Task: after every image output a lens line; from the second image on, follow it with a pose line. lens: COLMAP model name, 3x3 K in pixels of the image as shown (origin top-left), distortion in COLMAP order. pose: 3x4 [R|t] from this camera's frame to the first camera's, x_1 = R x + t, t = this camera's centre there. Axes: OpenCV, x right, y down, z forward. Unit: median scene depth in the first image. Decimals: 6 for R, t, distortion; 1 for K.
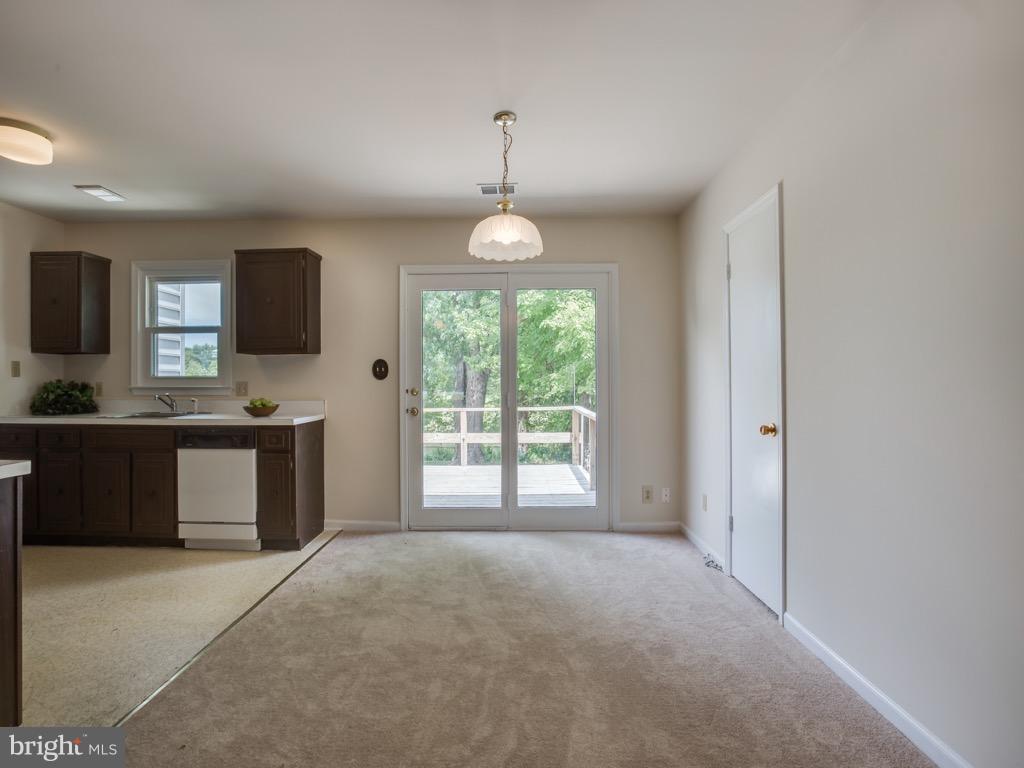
lens RADIAL K [[502.0, 0, 499.1], [0, 502.0, 383.6], [0, 0, 1]] dist [-0.065074, 0.030033]
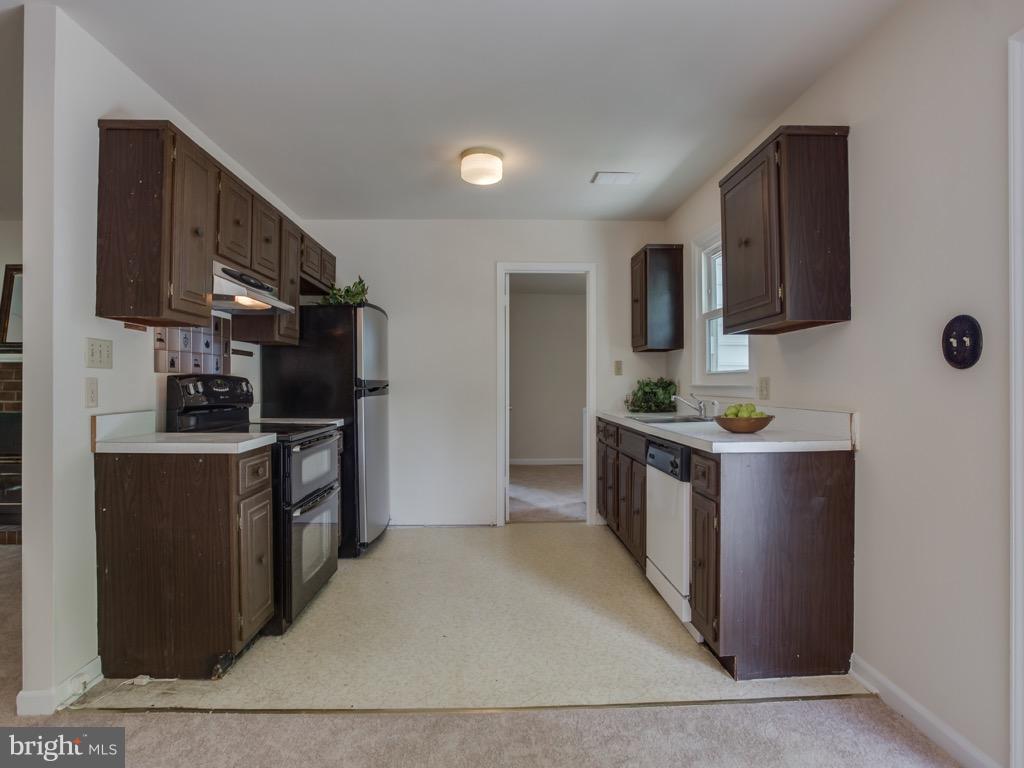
lens RADIAL K [[509.8, 0, 498.4], [0, 509.8, 384.2], [0, 0, 1]] dist [-0.067011, 0.030358]
pose [[0.067503, 0.002497, -0.997716, 0.127314], [-0.001959, 0.999995, 0.002370, 0.004299], [0.997717, 0.001794, 0.067508, 0.658078]]
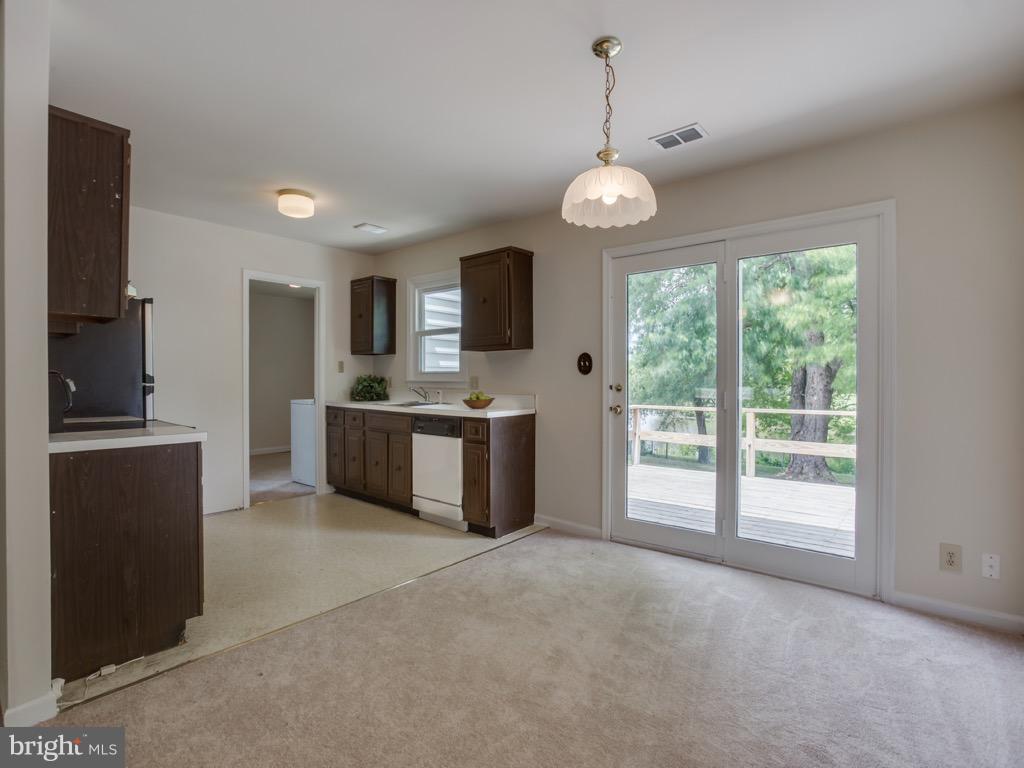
lens RADIAL K [[502.0, 0, 499.1], [0, 502.0, 383.6], [0, 0, 1]] dist [-0.065074, 0.030033]
pose [[0.780144, 0.011339, -0.625498, 0.242276], [-0.005793, 0.999924, 0.010901, -0.000527], [0.625574, -0.004881, 0.780150, 0.175888]]
